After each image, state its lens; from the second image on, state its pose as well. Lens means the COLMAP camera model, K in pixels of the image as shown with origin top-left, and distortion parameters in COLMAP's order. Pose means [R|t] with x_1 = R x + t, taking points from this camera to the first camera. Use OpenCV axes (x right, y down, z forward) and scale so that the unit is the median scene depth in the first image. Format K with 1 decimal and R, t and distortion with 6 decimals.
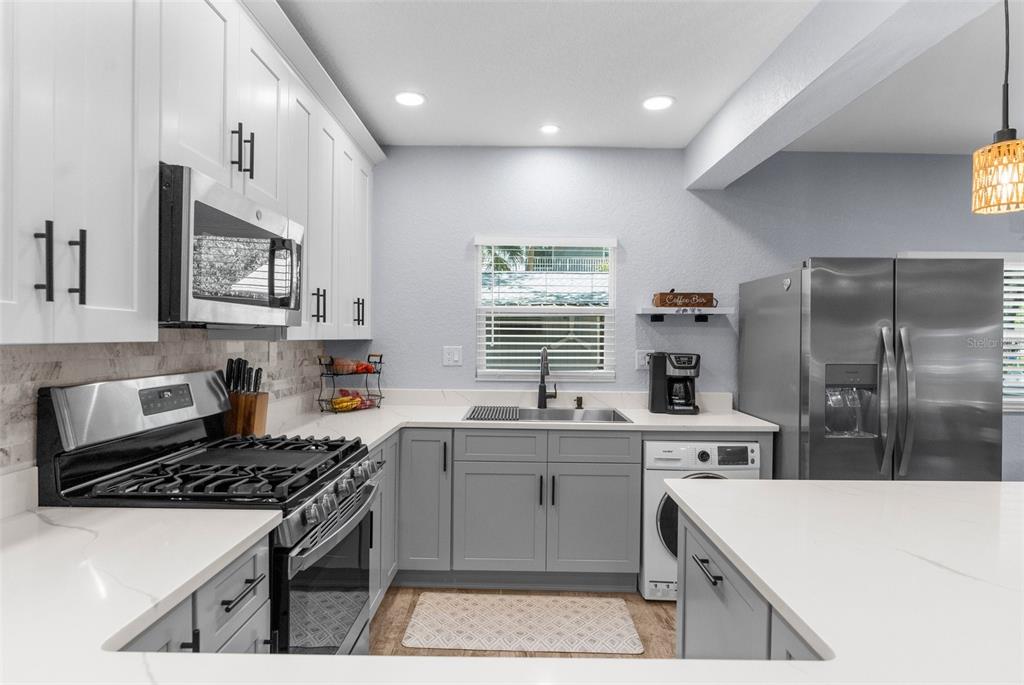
lens RADIAL K [[534.6, 0, 522.2], [0, 534.6, 338.7], [0, 0, 1]] dist [0.002965, -0.000741]
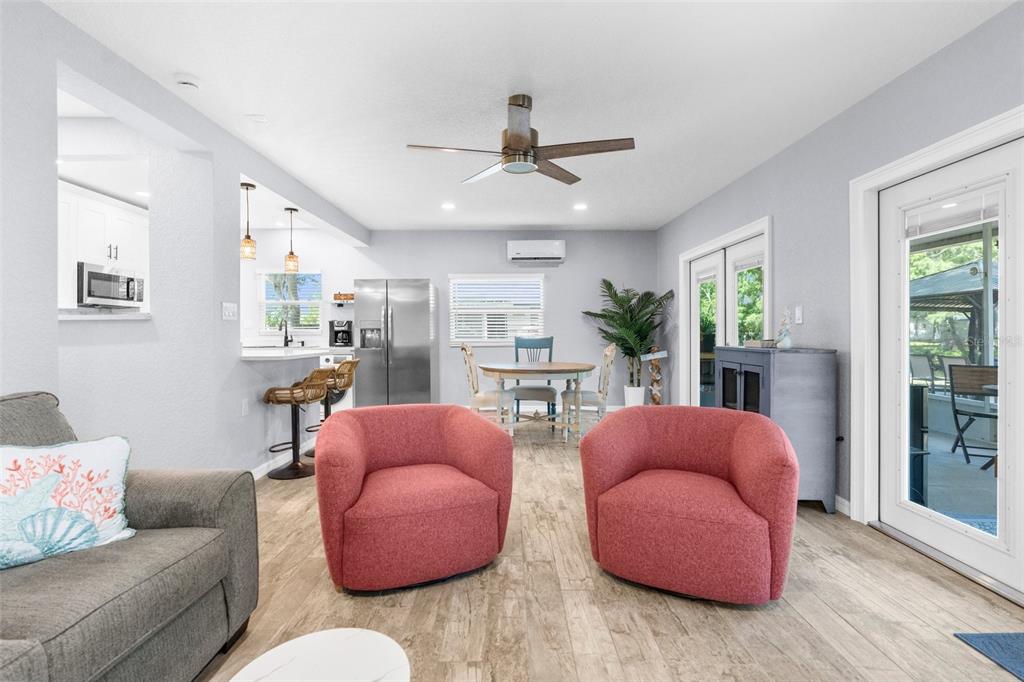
lens RADIAL K [[464.7, 0, 512.6], [0, 464.7, 341.3], [0, 0, 1]] dist [-0.009898, 0.000230]
pose [[0.999751, -0.012933, -0.018207, 1.052076], [0.013154, 0.999841, 0.012075, 0.101118], [0.018047, -0.012311, 0.999761, -0.948786]]
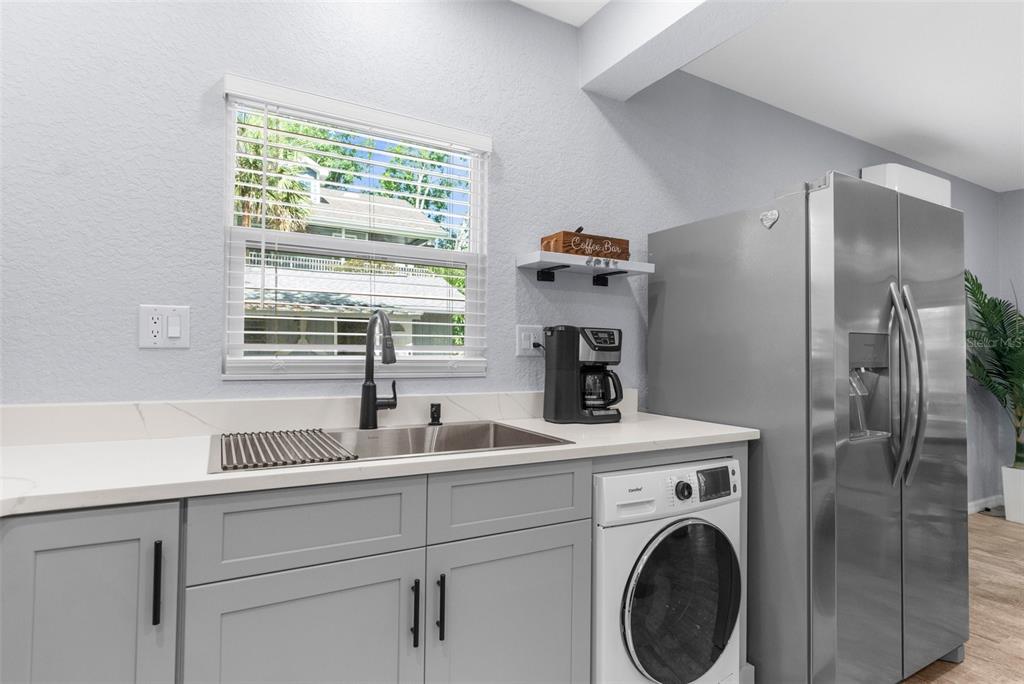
lens RADIAL K [[534.6, 0, 516.5], [0, 534.6, 338.1], [0, 0, 1]] dist [0.002965, -0.000741]
pose [[0.873945, 0.013253, 0.485844, -0.094389], [-0.000337, 0.999644, -0.026661, 0.057023], [-0.486025, 0.023137, 0.873639, 0.485127]]
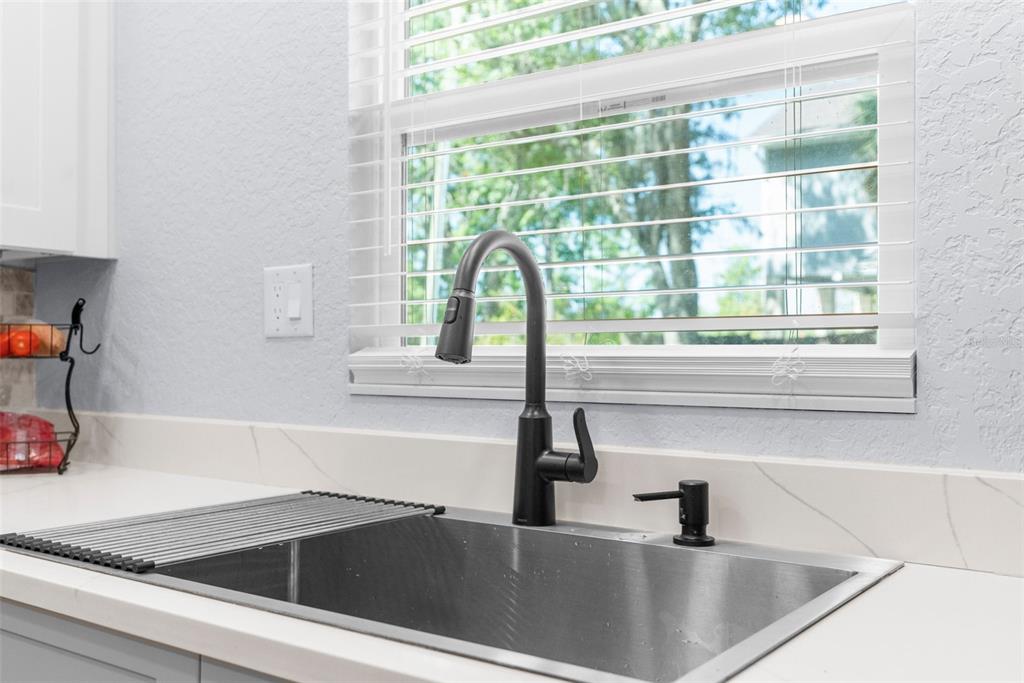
lens RADIAL K [[986.2, 0, 518.5], [0, 986.2, 346.4], [0, 0, 1]] dist [0.009526, 0.000000]
pose [[0.813765, -0.012880, -0.581052, 0.271709], [0.002241, 0.999817, -0.019025, 0.068759], [0.581190, 0.014180, 0.813644, 0.695710]]
